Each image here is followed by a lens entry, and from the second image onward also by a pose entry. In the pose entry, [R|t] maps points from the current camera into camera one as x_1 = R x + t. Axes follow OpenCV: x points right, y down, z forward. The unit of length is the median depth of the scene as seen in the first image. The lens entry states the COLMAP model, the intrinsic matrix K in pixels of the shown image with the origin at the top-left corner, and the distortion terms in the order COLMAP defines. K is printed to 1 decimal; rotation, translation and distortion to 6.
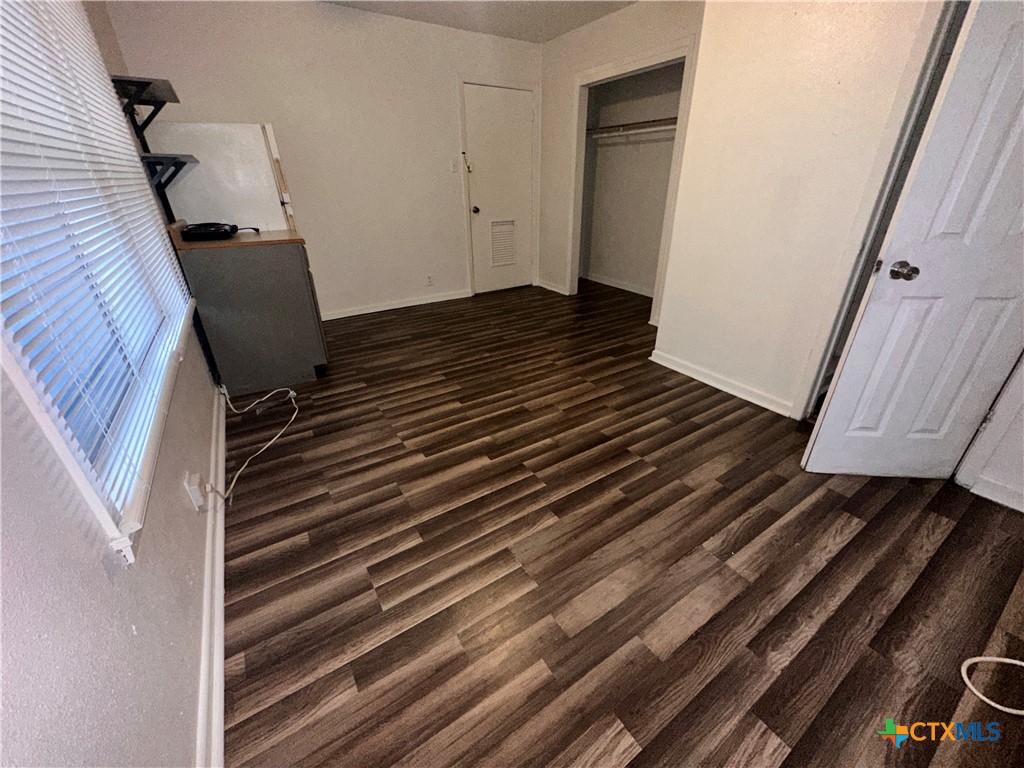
lens RADIAL K [[408.7, 0, 512.0], [0, 408.7, 384.0], [0, 0, 1]] dist [-0.001399, -0.000352]
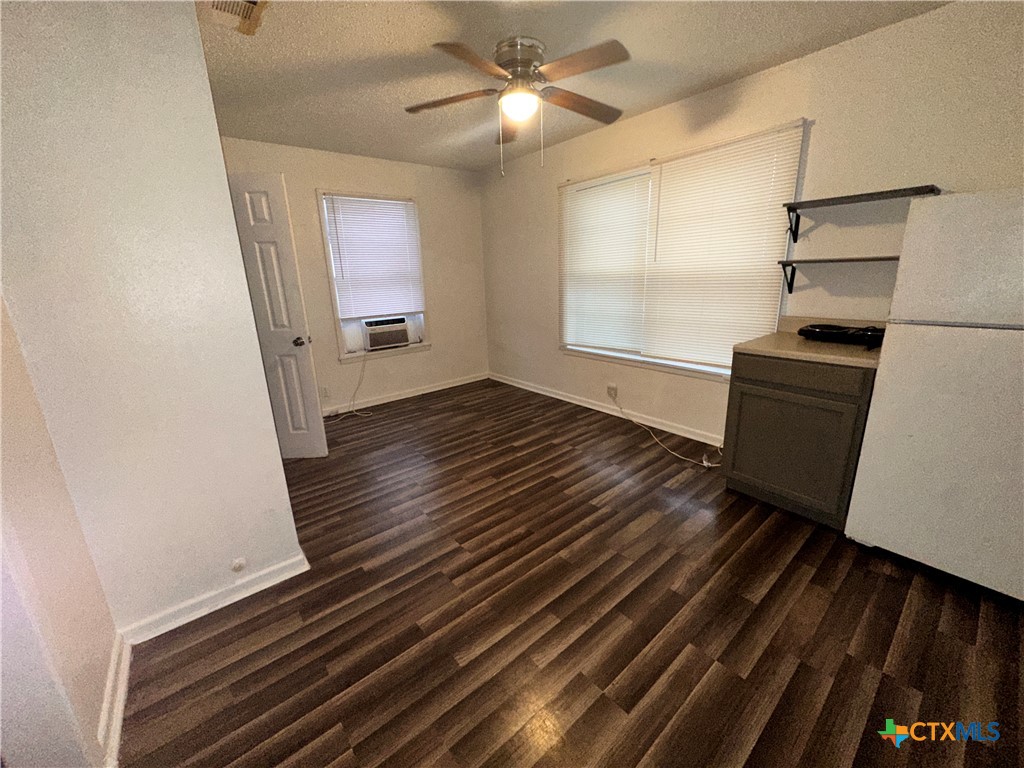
lens RADIAL K [[408.7, 0, 512.0], [0, 408.7, 384.0], [0, 0, 1]] dist [-0.001399, -0.000352]
pose [[-0.991824, 0.074308, -0.103745, 0.078470], [-0.013757, 0.745974, 0.665833, -0.839979], [0.126867, 0.661817, -0.738853, 1.568080]]
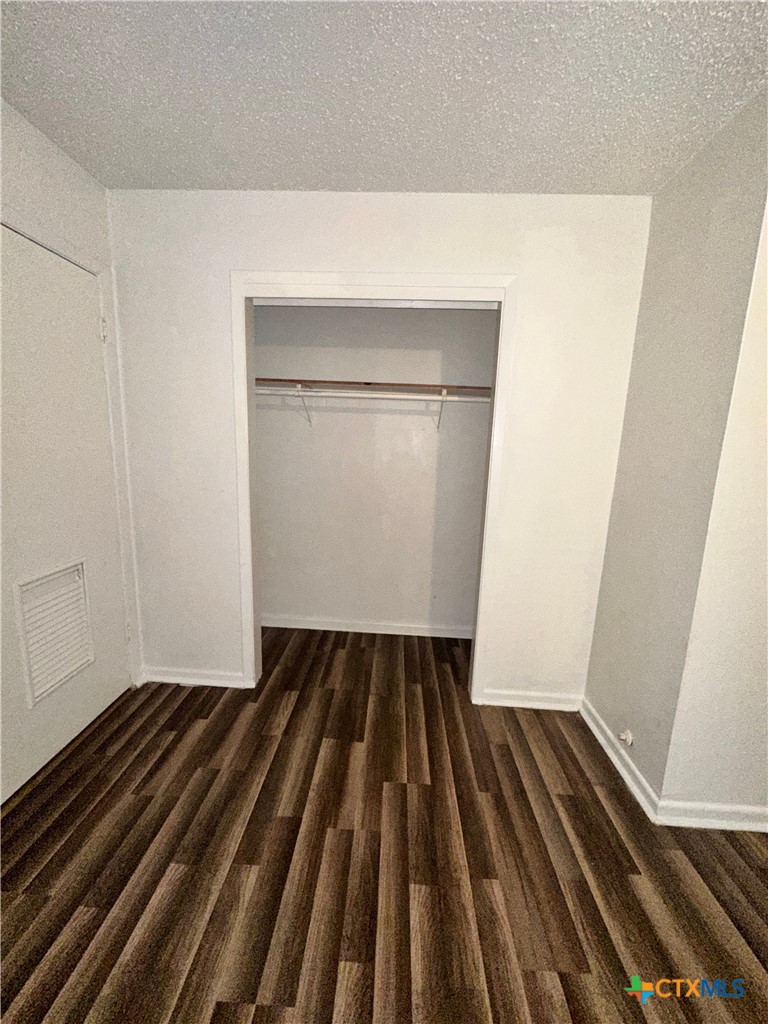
lens RADIAL K [[408.7, 0, 384.0], [0, 408.7, 512.0], [0, 0, 1]] dist [-0.001399, -0.000352]
pose [[0.570088, -0.115668, 0.813401, -0.251463], [0.328408, 0.939587, -0.096559, -0.566898], [-0.753092, 0.322174, 0.573634, 0.996847]]
